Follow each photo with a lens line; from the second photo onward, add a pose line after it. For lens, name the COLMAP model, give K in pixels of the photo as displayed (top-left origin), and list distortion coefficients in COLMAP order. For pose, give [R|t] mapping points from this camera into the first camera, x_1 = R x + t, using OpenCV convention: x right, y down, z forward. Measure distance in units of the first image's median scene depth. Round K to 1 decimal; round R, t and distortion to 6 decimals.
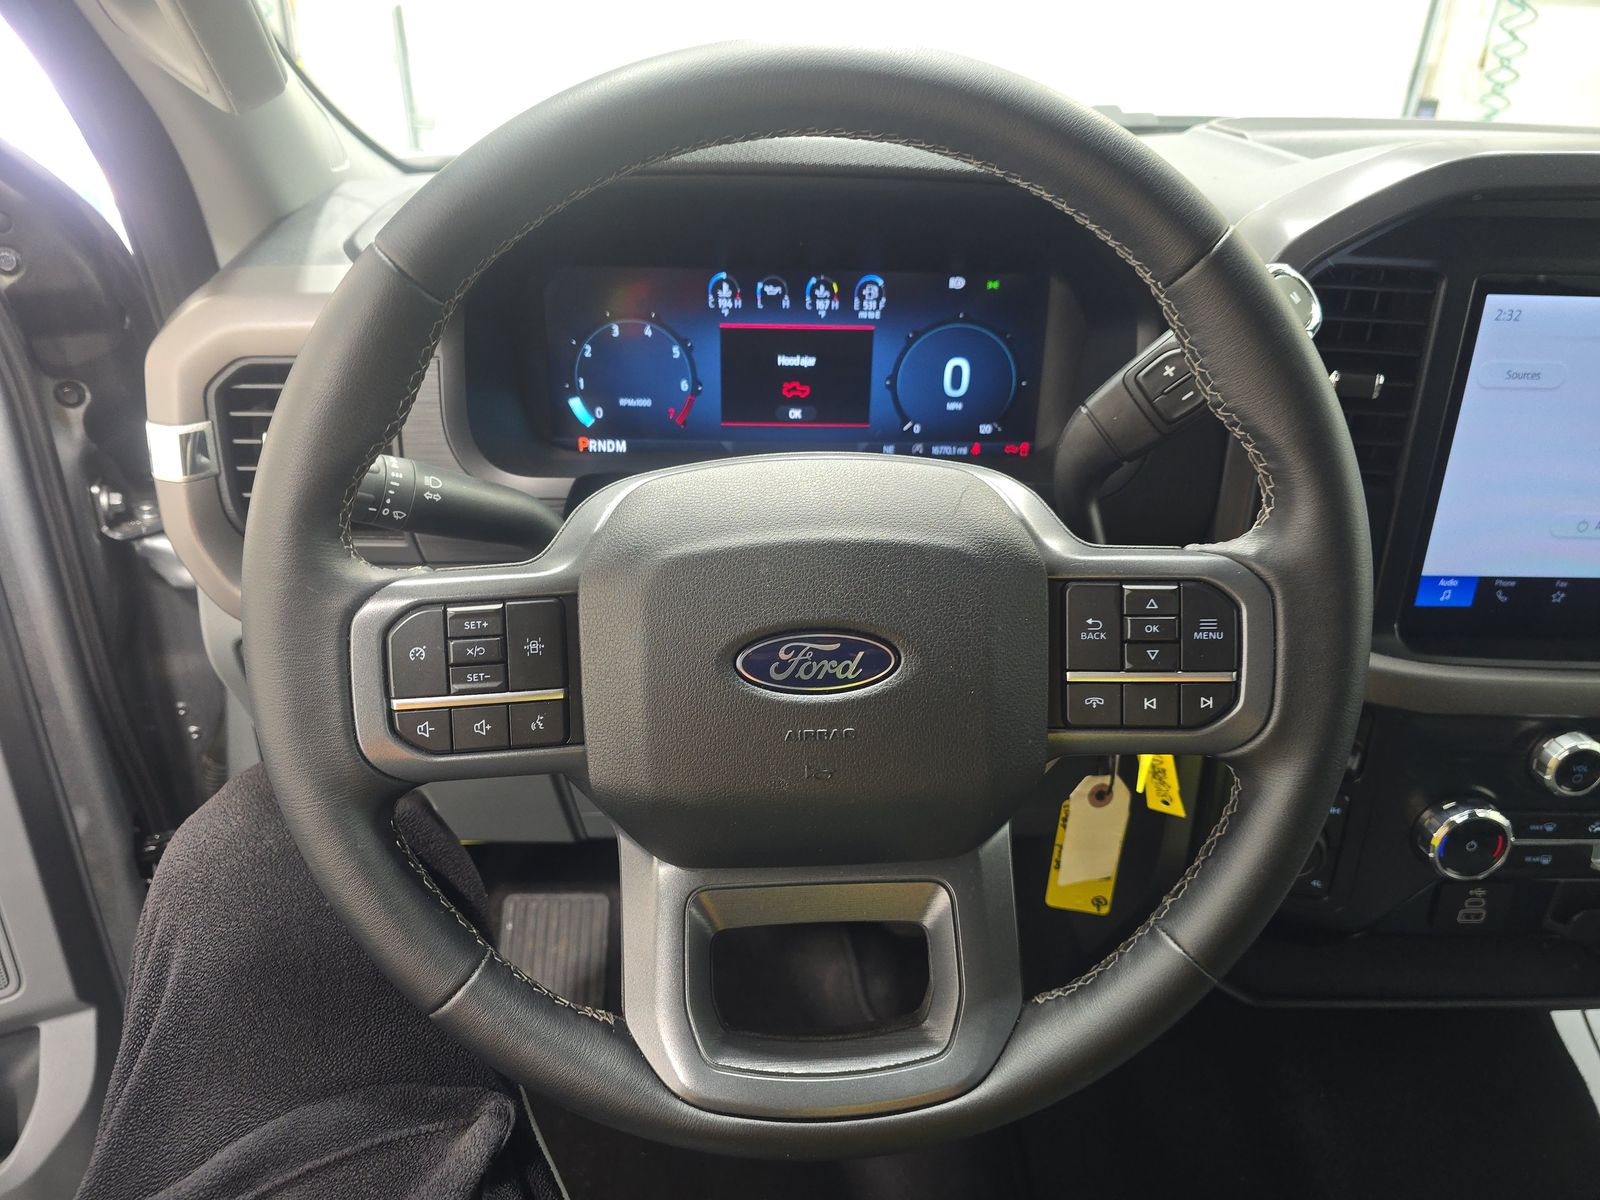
lens RADIAL K [[1113.6, 0, 819.9], [0, 1113.6, 601.9], [0, 0, 1]] dist [-0.002302, -0.003685]
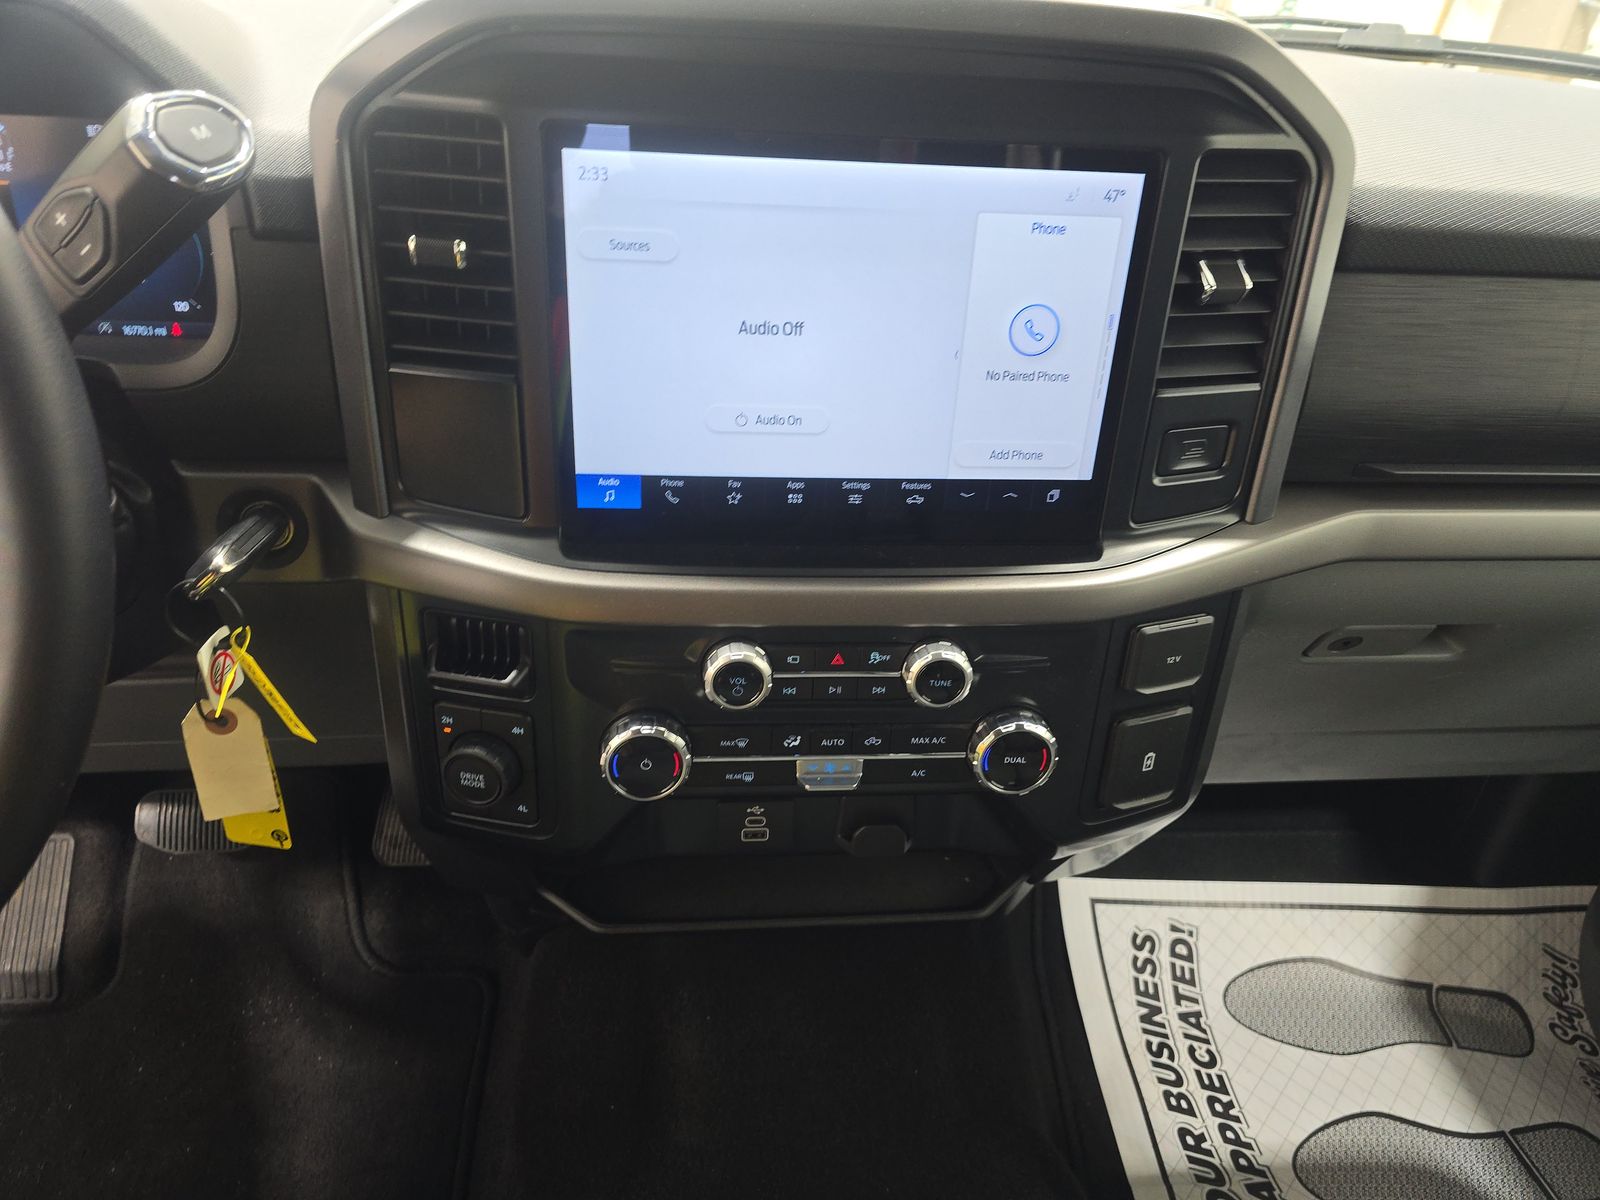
lens RADIAL K [[1113.1, 0, 801.1], [0, 1113.1, 614.9], [0, 0, 1]] dist [0.064828, -0.073752]
pose [[0.994901, -0.011040, 0.100252, 0.626336], [0.002853, 0.996673, 0.081449, 0.017286], [-0.100818, -0.080748, 0.991623, 0.064197]]
